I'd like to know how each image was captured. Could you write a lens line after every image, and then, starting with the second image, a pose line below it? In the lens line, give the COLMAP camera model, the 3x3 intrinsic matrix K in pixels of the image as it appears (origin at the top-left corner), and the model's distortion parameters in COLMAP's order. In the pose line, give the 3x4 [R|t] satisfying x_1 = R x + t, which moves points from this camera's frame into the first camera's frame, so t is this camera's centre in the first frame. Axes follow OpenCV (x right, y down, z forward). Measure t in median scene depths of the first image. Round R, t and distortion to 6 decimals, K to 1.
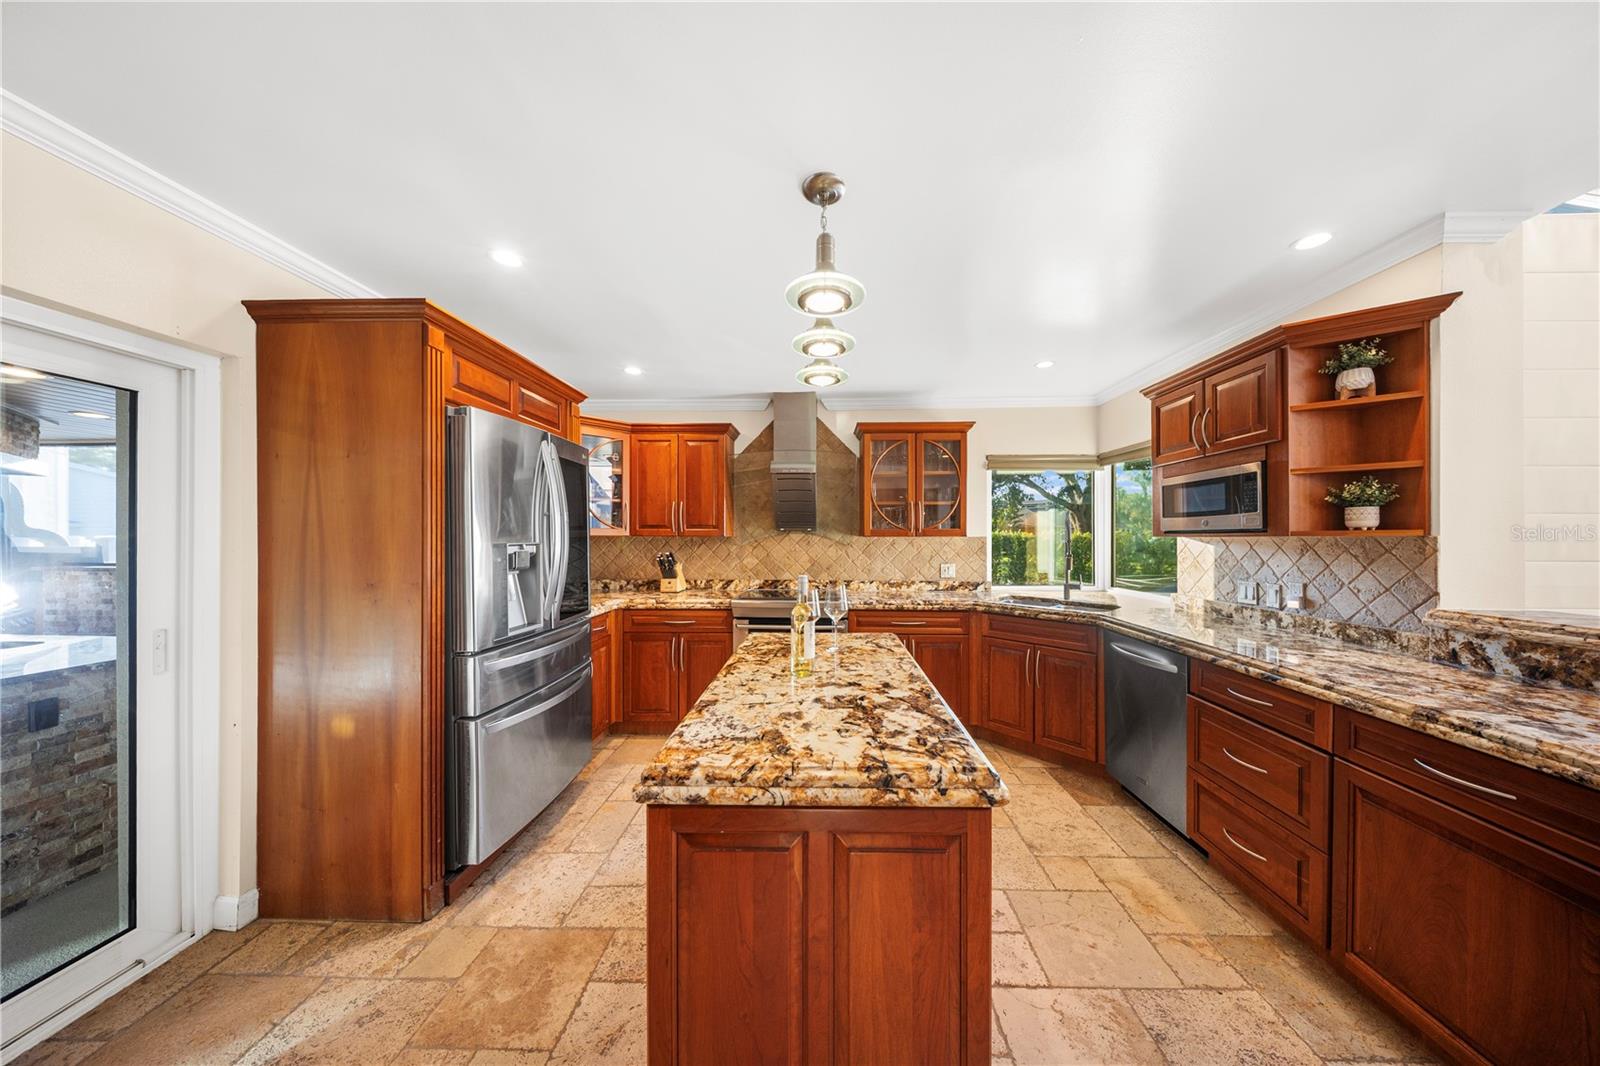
lens RADIAL K [[484.1, 0, 806.9], [0, 484.1, 534.7], [0, 0, 1]] dist [-0.000930, -0.000099]
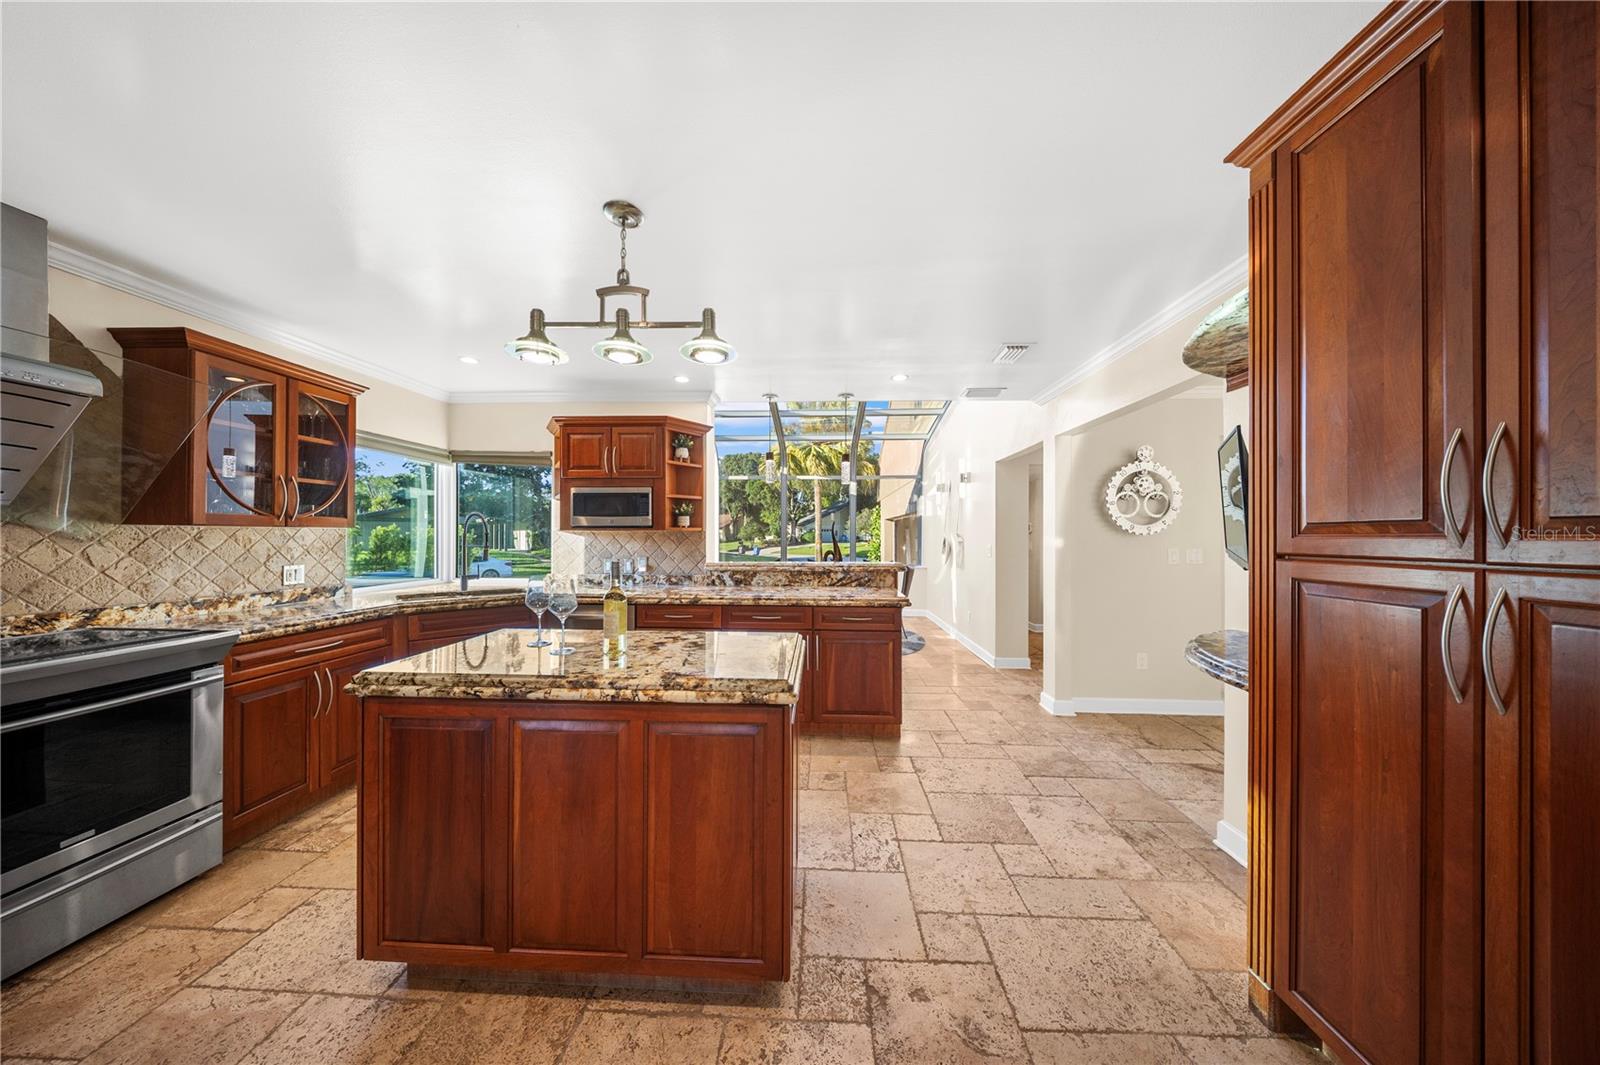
lens RADIAL K [[484.1, 0, 806.9], [0, 484.1, 534.2], [0, 0, 1]] dist [-0.000930, -0.000099]
pose [[0.001770, 0.001608, 0.999997, -0.523618], [-0.008477, 0.999963, -0.001593, 0.010132], [-0.999962, -0.008475, 0.001783, 0.281565]]
